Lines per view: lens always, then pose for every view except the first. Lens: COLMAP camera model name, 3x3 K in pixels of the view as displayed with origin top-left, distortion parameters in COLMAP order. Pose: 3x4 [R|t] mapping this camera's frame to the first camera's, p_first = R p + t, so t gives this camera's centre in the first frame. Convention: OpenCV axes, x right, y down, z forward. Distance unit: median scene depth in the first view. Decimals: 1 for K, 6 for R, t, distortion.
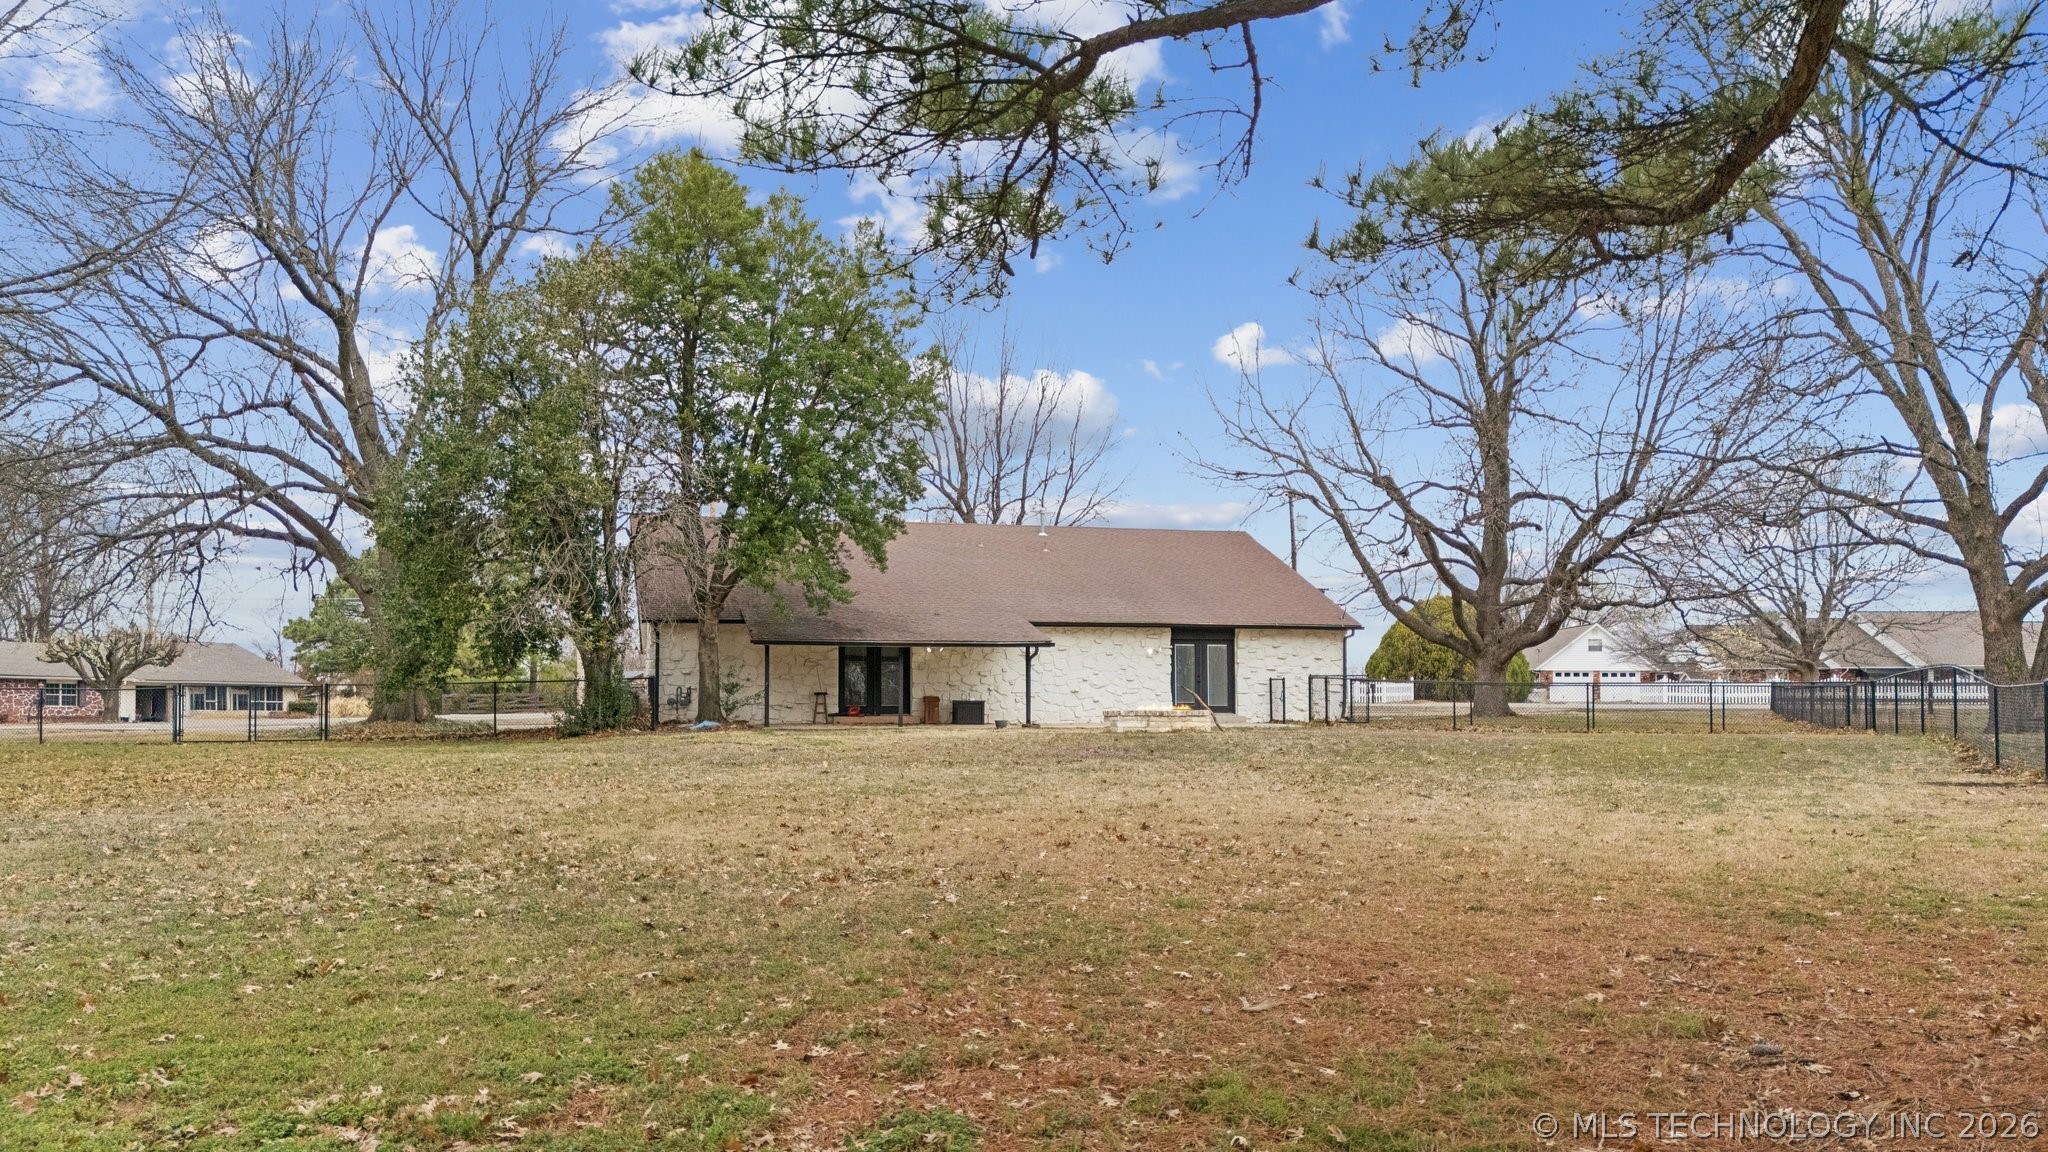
lens RADIAL K [[1570.5, 0, 1023.7], [0, 1570.5, 580.7], [0, 0, 1]] dist [0.008078, -0.008078]
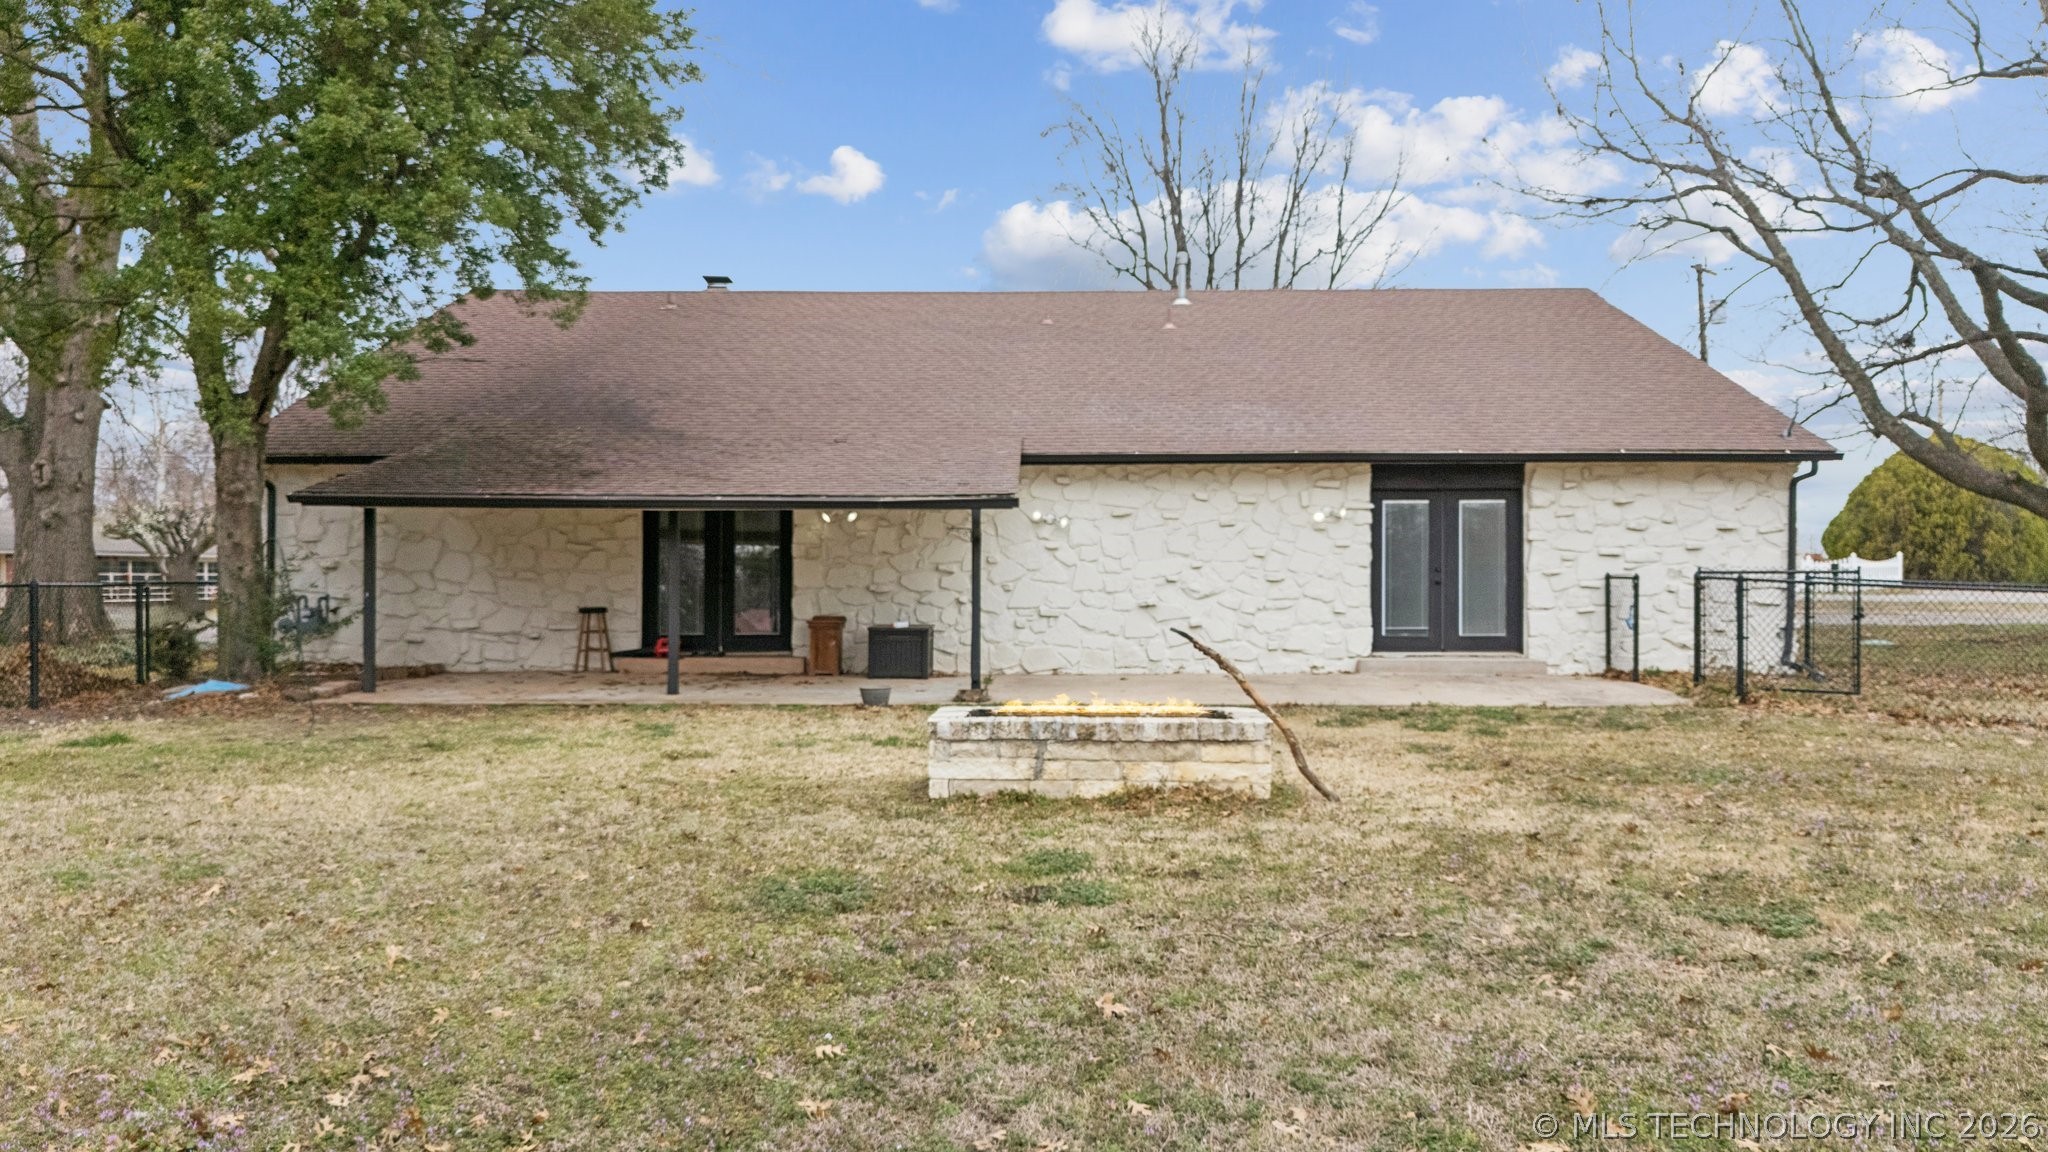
lens RADIAL K [[1570.5, 0, 1026.7], [0, 1570.5, 565.3], [0, 0, 1]] dist [0.008078, -0.008078]
pose [[0.968753, -0.000675, -0.248025, 0.109363], [0.018945, 0.997276, 0.071283, 0.025112], [0.247301, -0.073754, 0.966128, 0.536908]]
